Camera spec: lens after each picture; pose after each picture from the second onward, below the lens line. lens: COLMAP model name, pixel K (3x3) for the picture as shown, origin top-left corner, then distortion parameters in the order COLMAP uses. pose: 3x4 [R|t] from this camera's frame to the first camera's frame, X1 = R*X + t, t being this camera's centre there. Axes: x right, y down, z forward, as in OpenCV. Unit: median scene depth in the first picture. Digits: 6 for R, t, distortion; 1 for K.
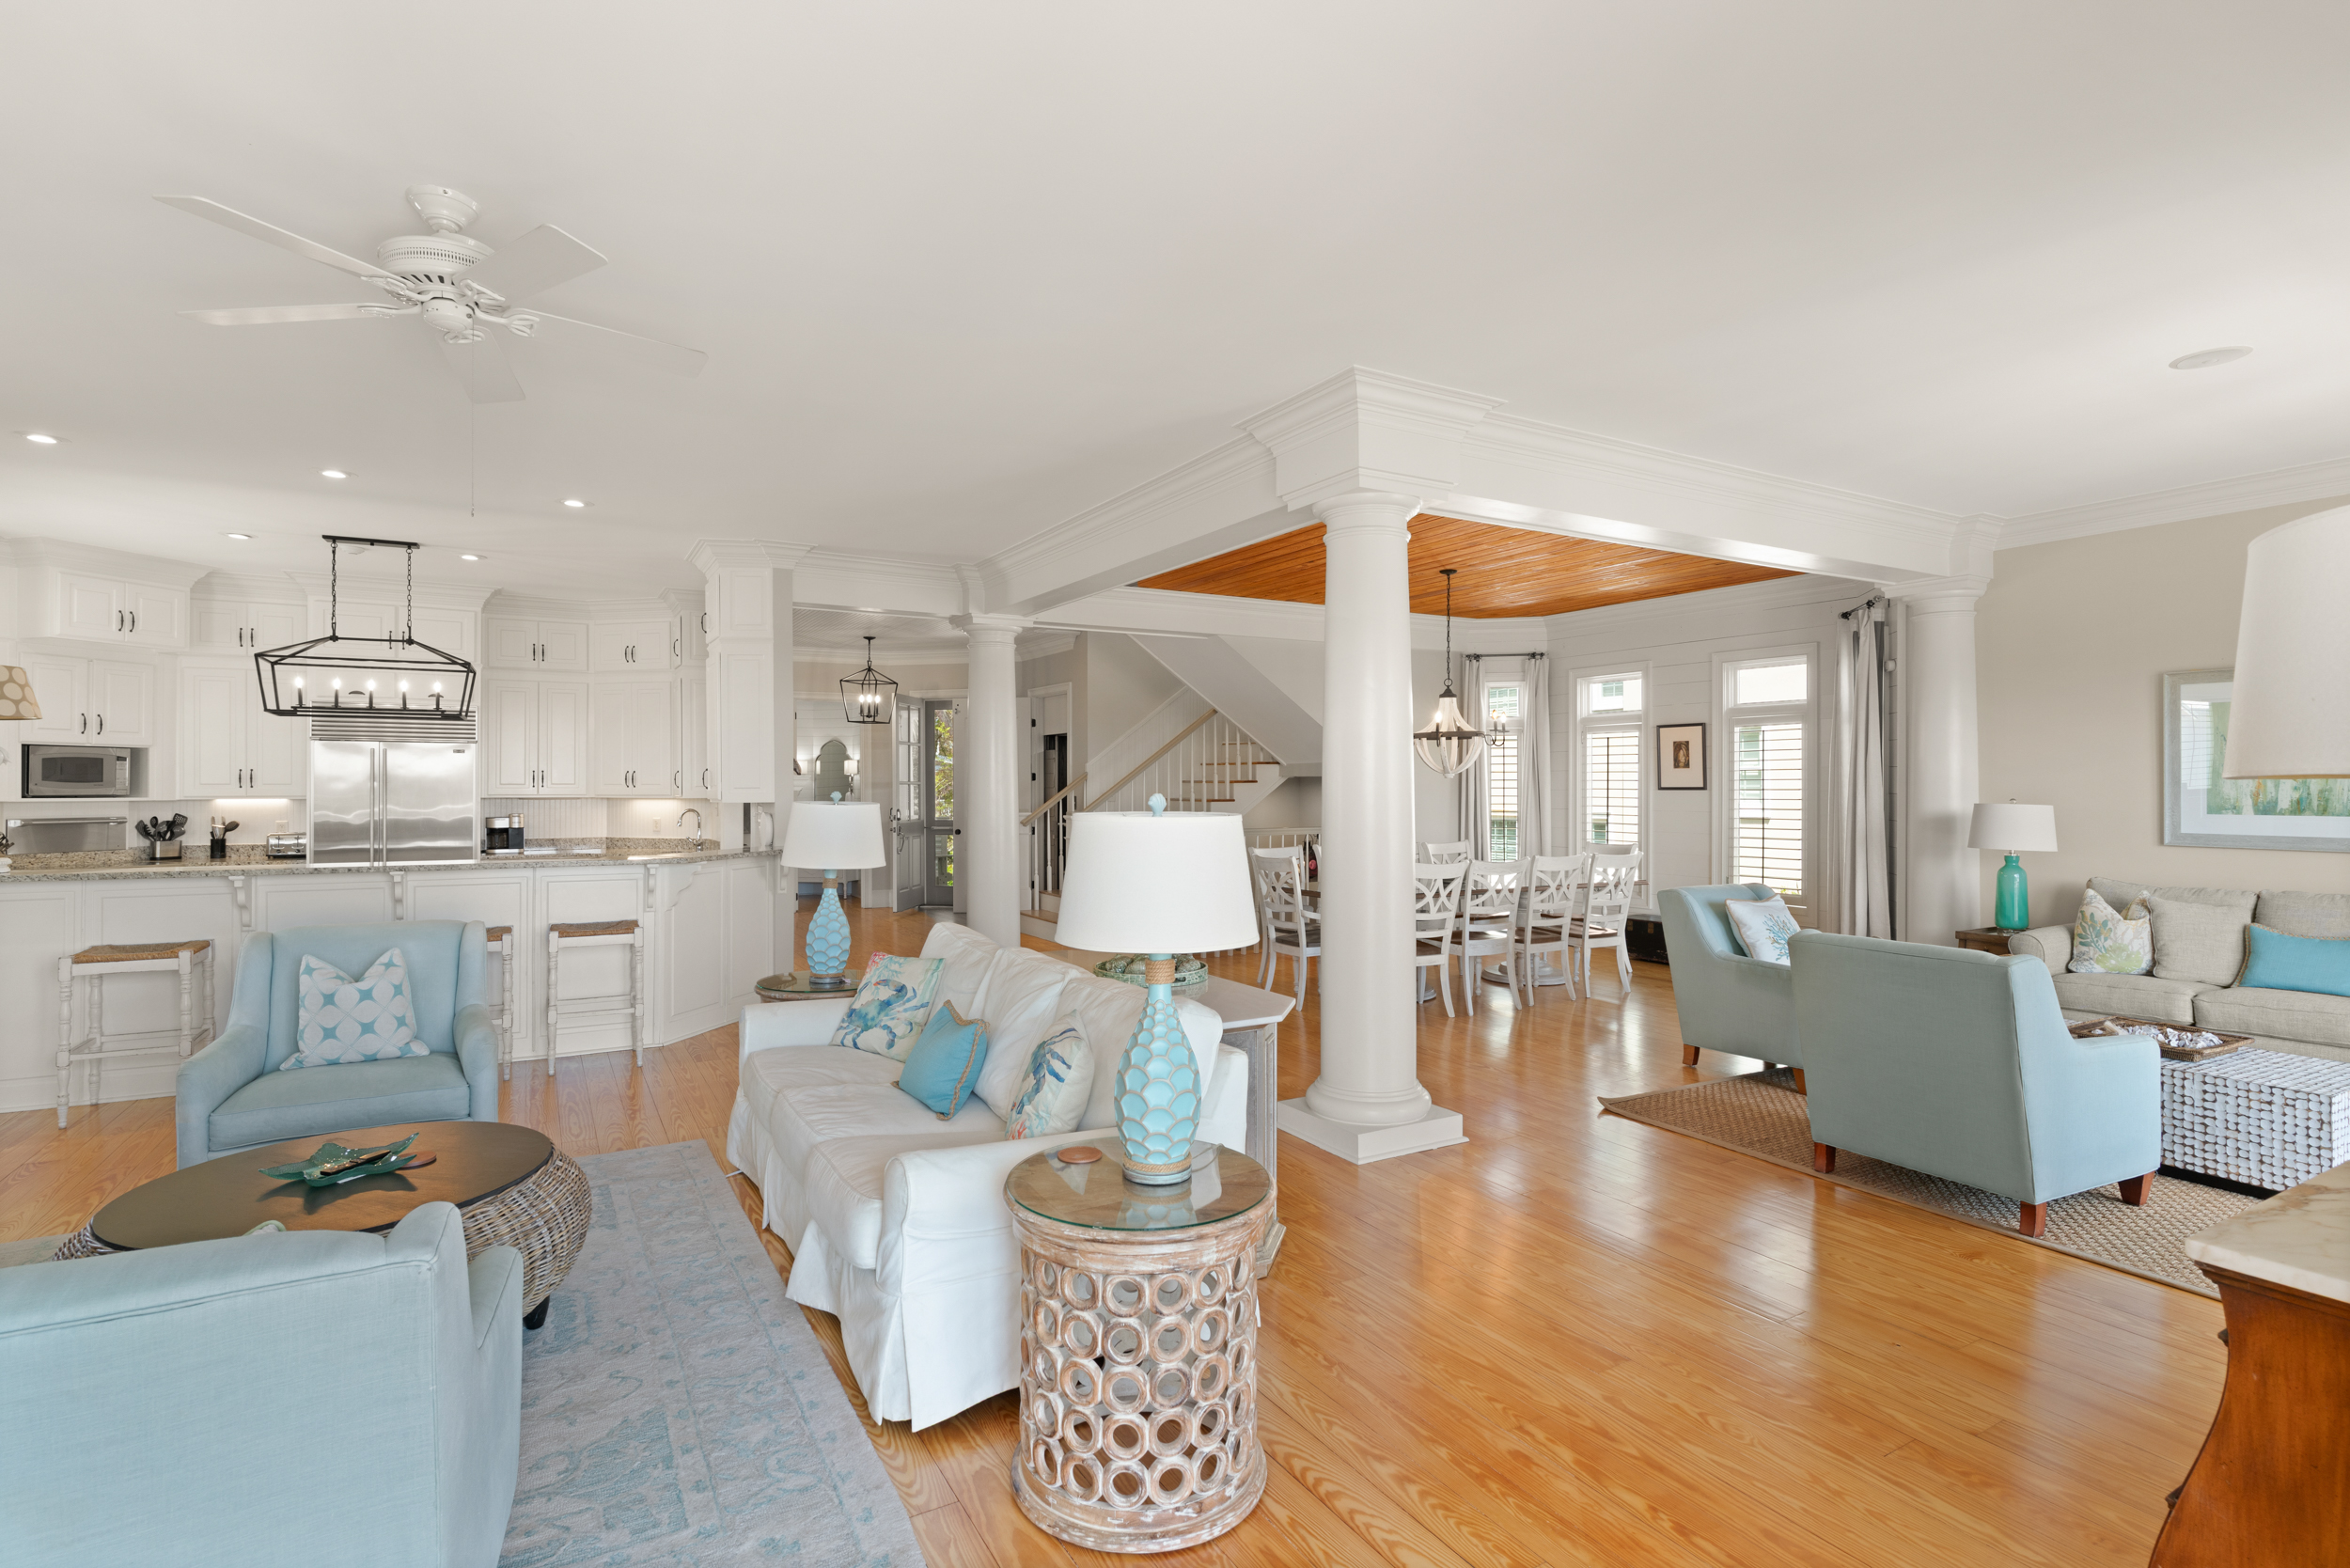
lens RADIAL K [[1142.7, 0, 1175.2], [0, 1142.7, 776.6], [0, 0, 1]] dist [0.014244, -0.000894]
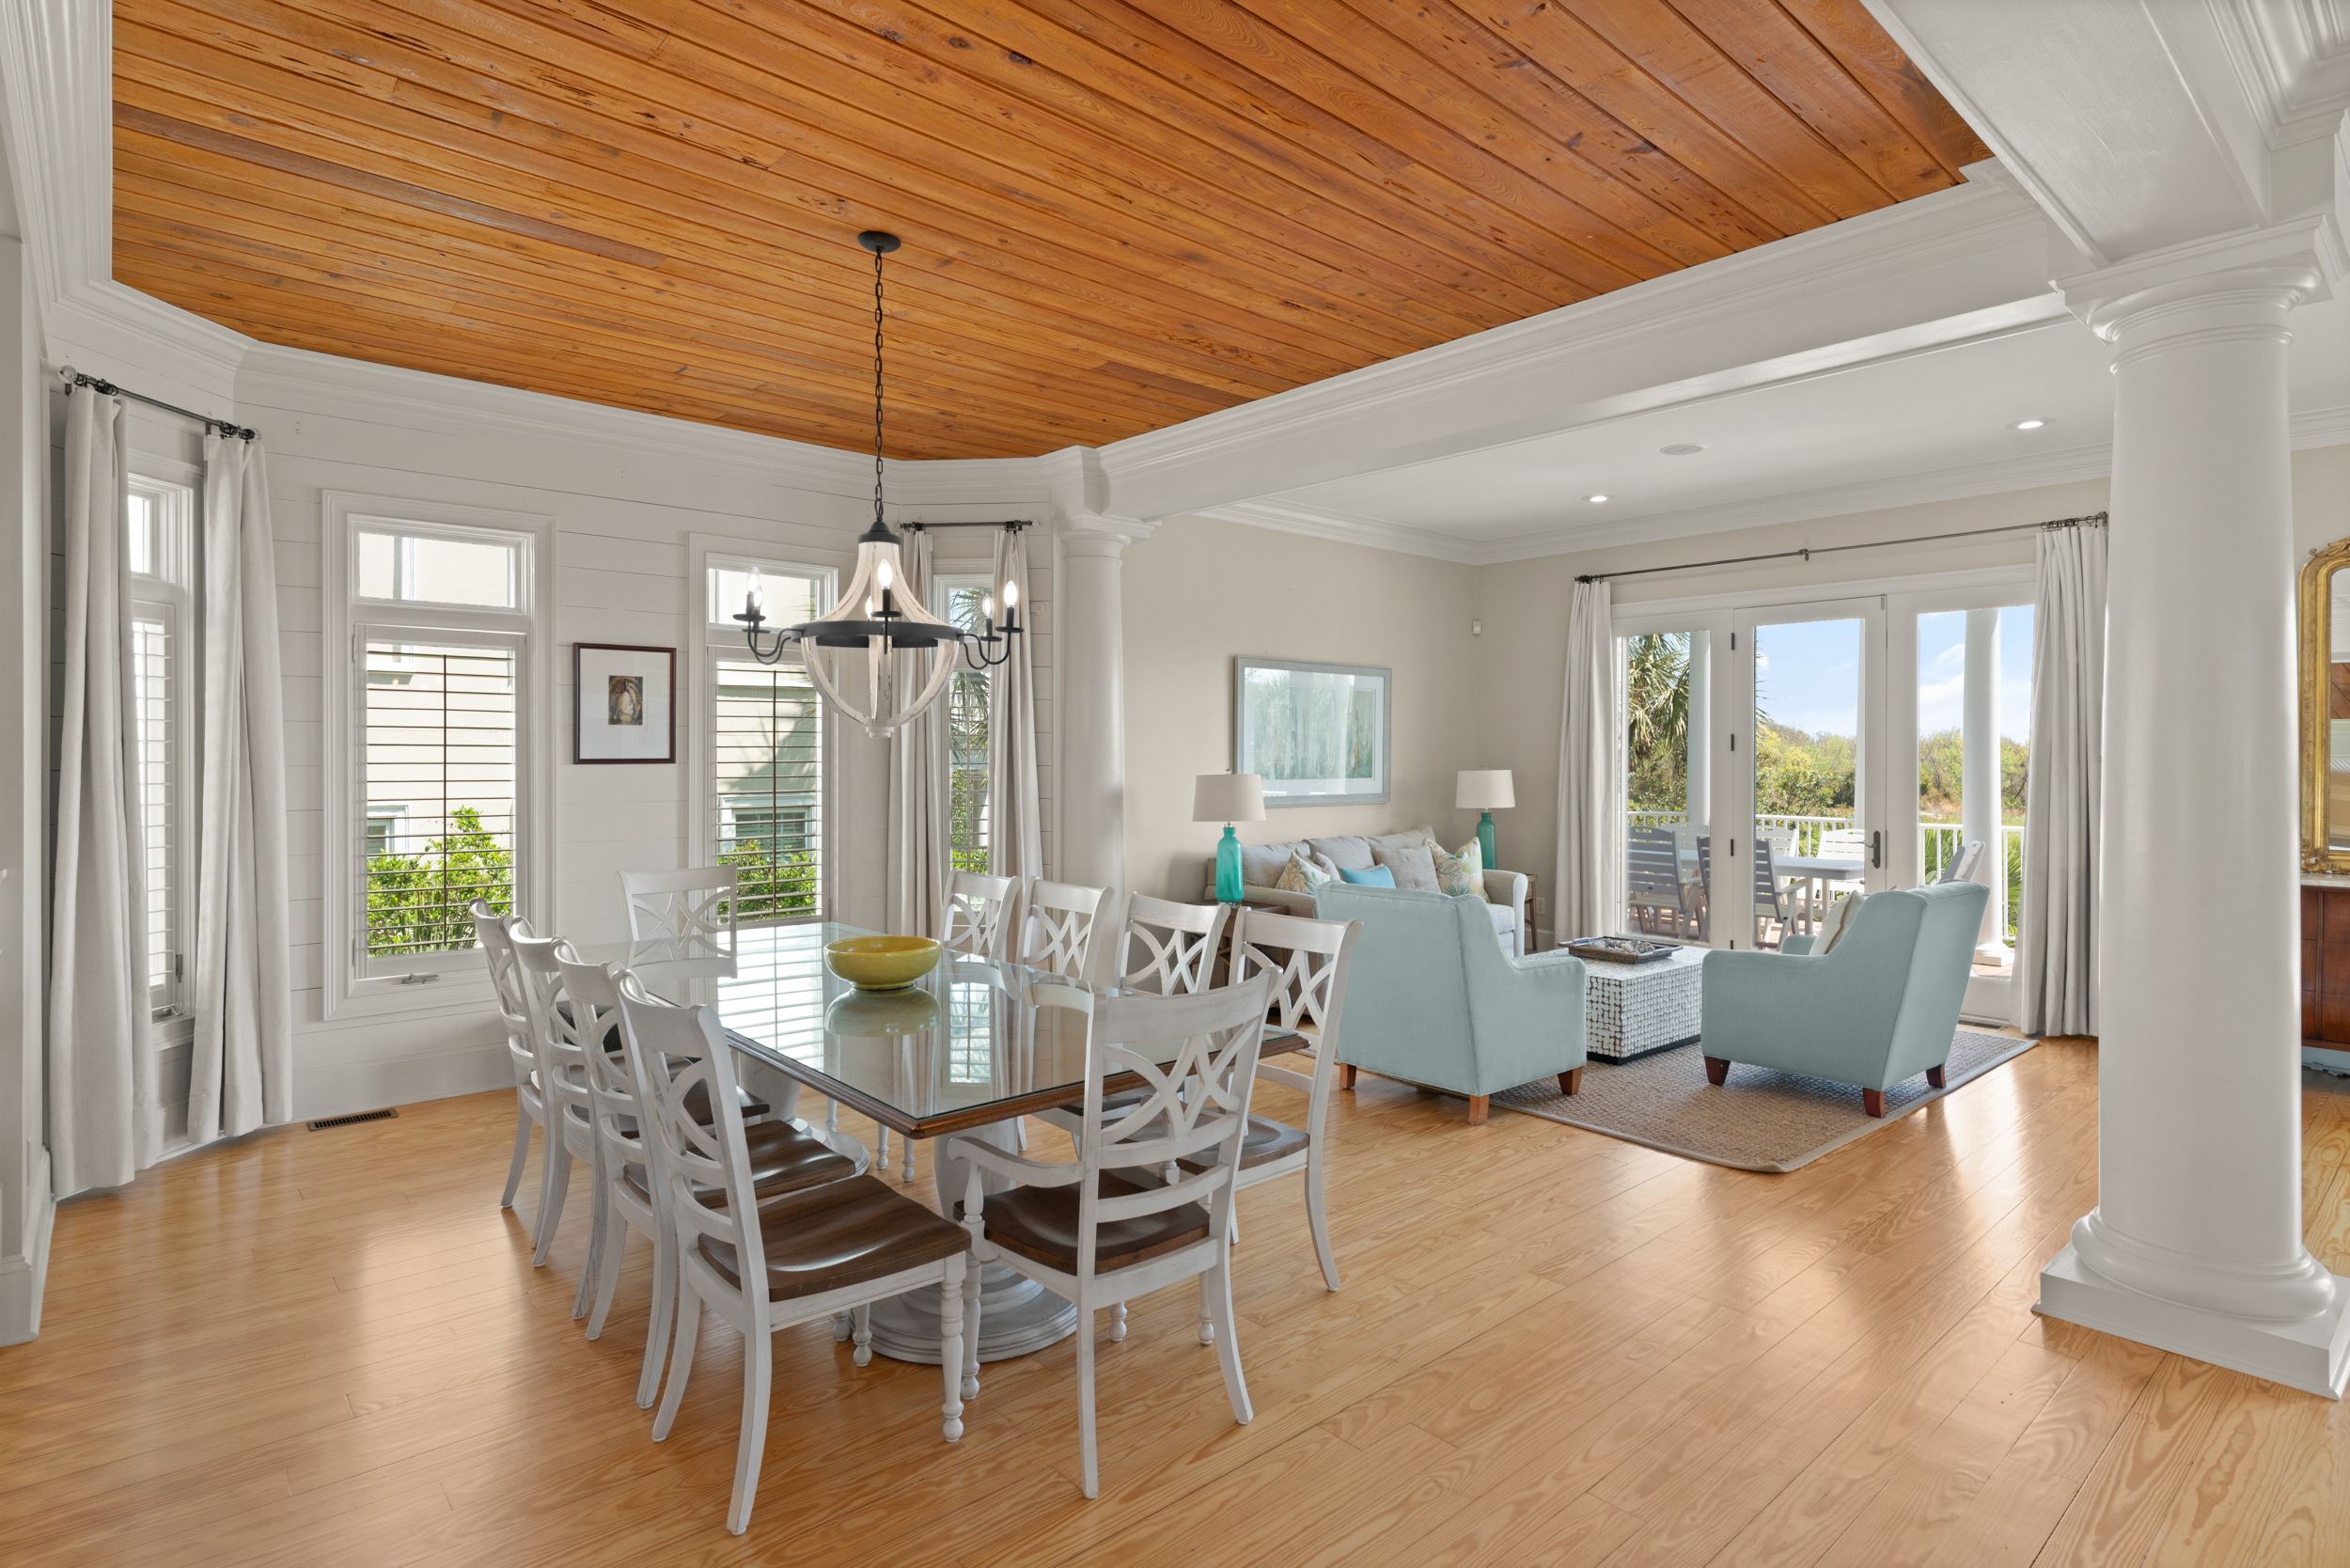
lens RADIAL K [[1181.1, 0, 1180.1], [0, 1181.1, 774.5], [0, 0, 1]] dist [0.004749, -0.001239]
pose [[-0.189988, -0.015872, 0.981658, -0.266136], [-0.008773, 0.999857, 0.014468, 0.009410], [-0.981747, -0.005863, -0.190100, 1.270226]]
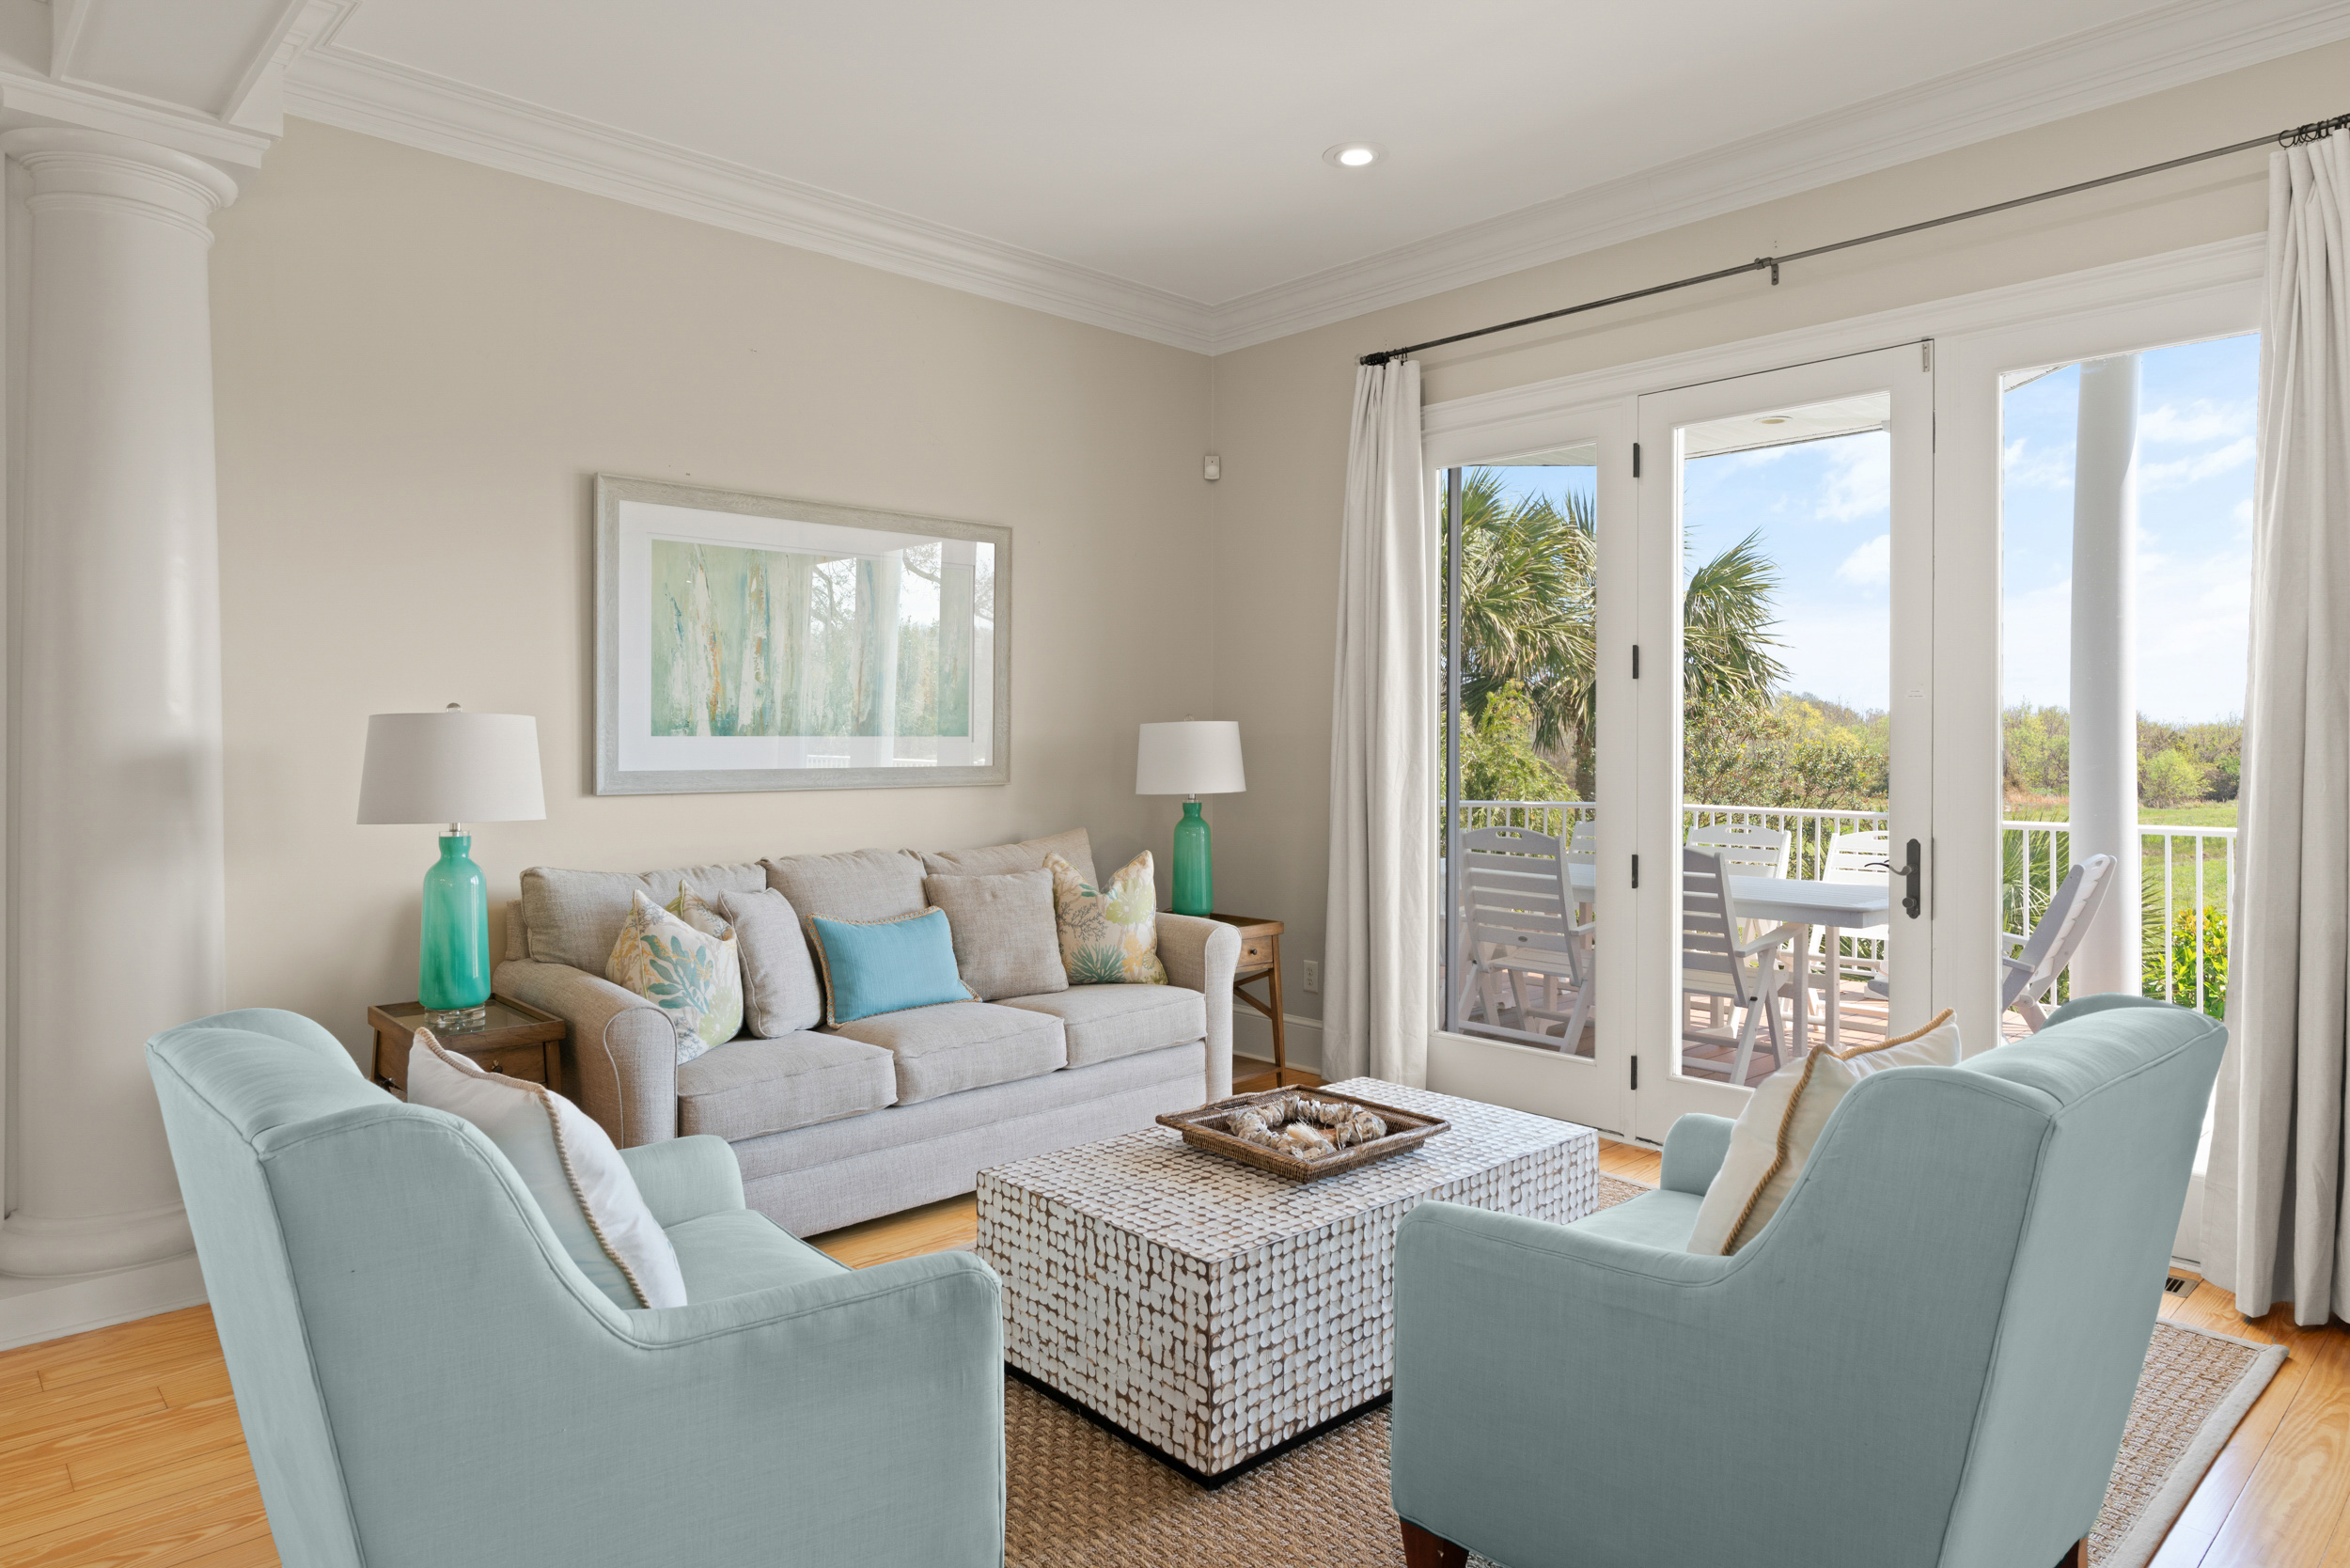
lens RADIAL K [[1396.9, 0, 1183.7], [0, 1396.9, 760.6], [0, 0, 1]] dist [-0.000791, 0.004343]
pose [[-0.227883, -0.015385, 0.973567, 0.162736], [-0.008653, 0.999868, 0.013775, 0.031755], [-0.973650, -0.005285, -0.227986, 0.880004]]
